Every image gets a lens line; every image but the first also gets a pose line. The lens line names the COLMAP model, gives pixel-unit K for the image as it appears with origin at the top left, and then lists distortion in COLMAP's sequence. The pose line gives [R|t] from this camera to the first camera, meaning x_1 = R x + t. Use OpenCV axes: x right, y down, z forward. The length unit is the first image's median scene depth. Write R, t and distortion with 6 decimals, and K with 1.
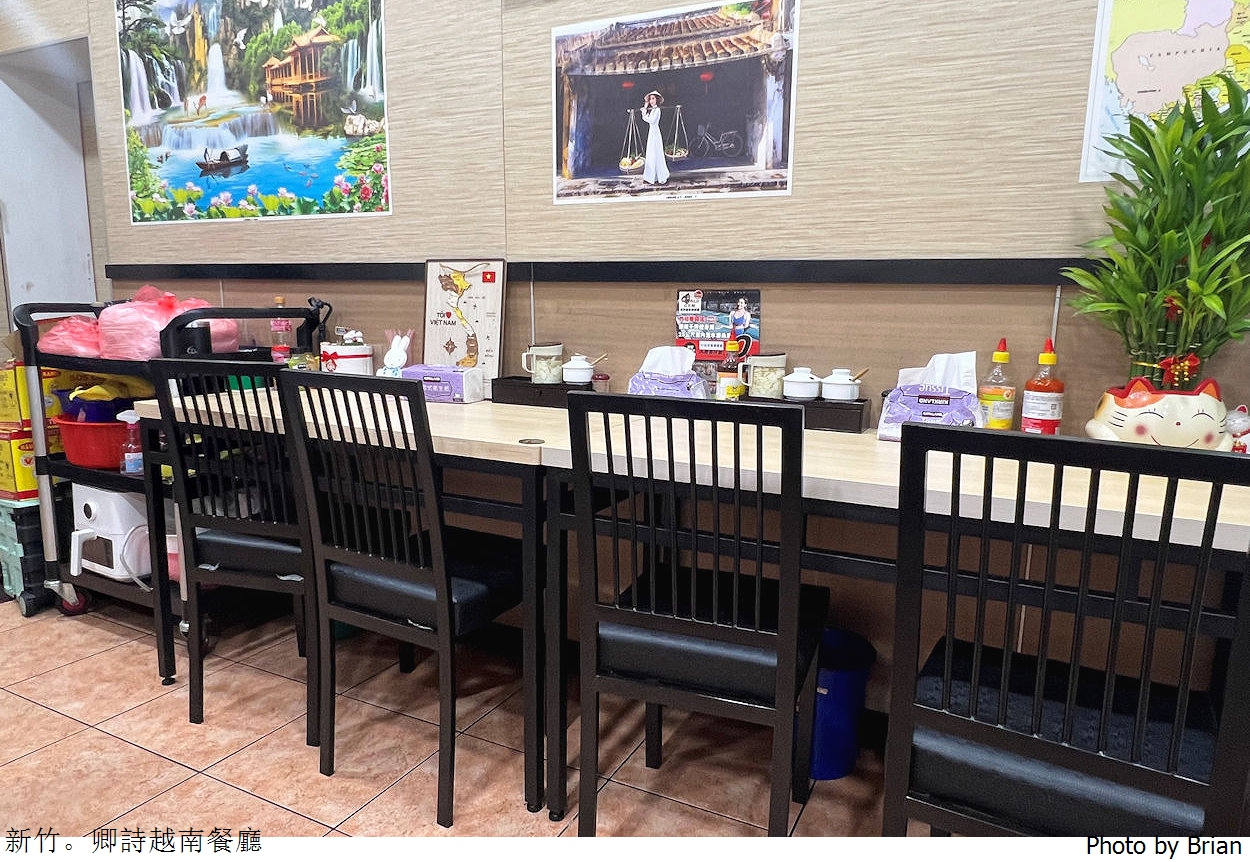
lens RADIAL K [[773.2, 0, 625.0], [0, 773.2, 431.0], [0, 0, 1]] dist [-0.002610, 0.000618]
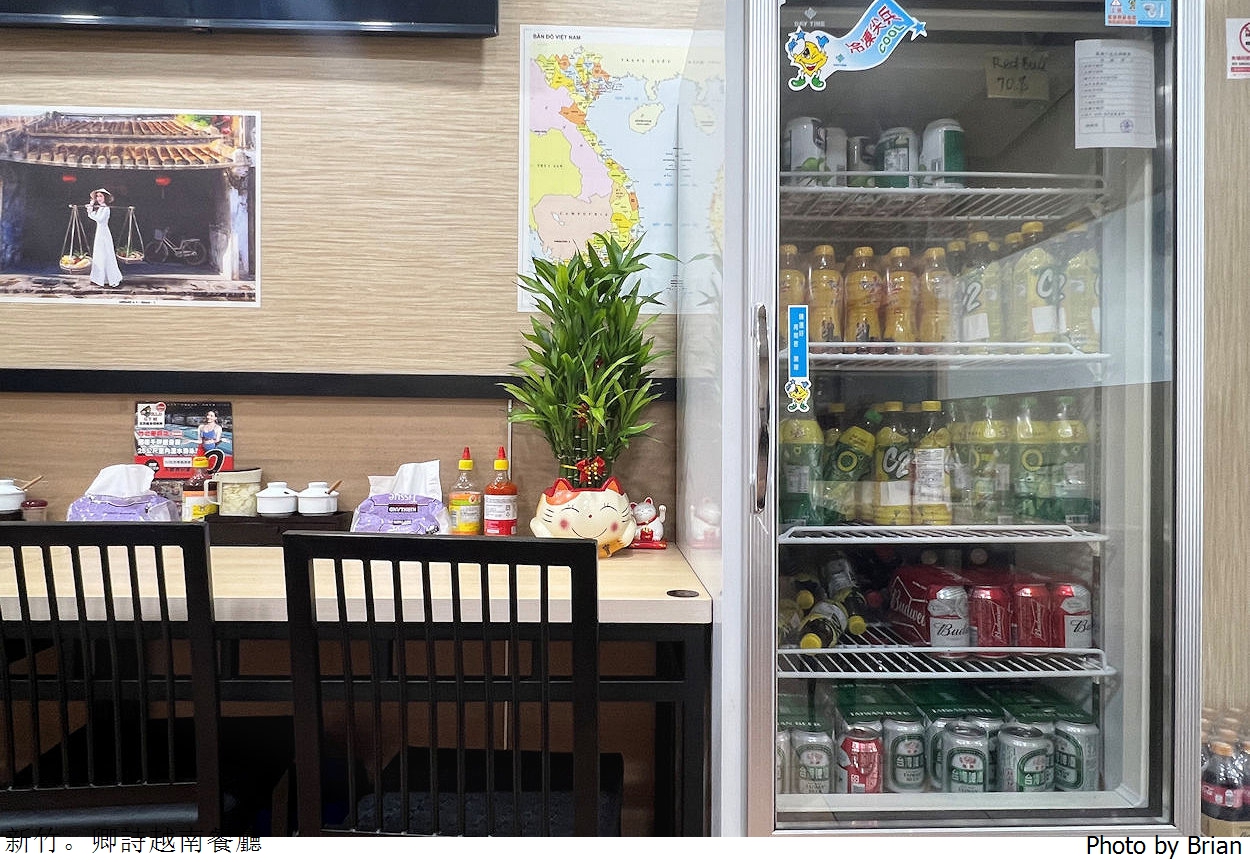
lens RADIAL K [[773.2, 0, 625.0], [0, 773.2, 431.0], [0, 0, 1]] dist [-0.002610, 0.000618]
pose [[0.885291, -0.009739, 0.464936, 0.168556], [0.079480, 0.988239, -0.130639, 0.014937], [-0.458196, 0.152606, 0.875653, -0.047287]]
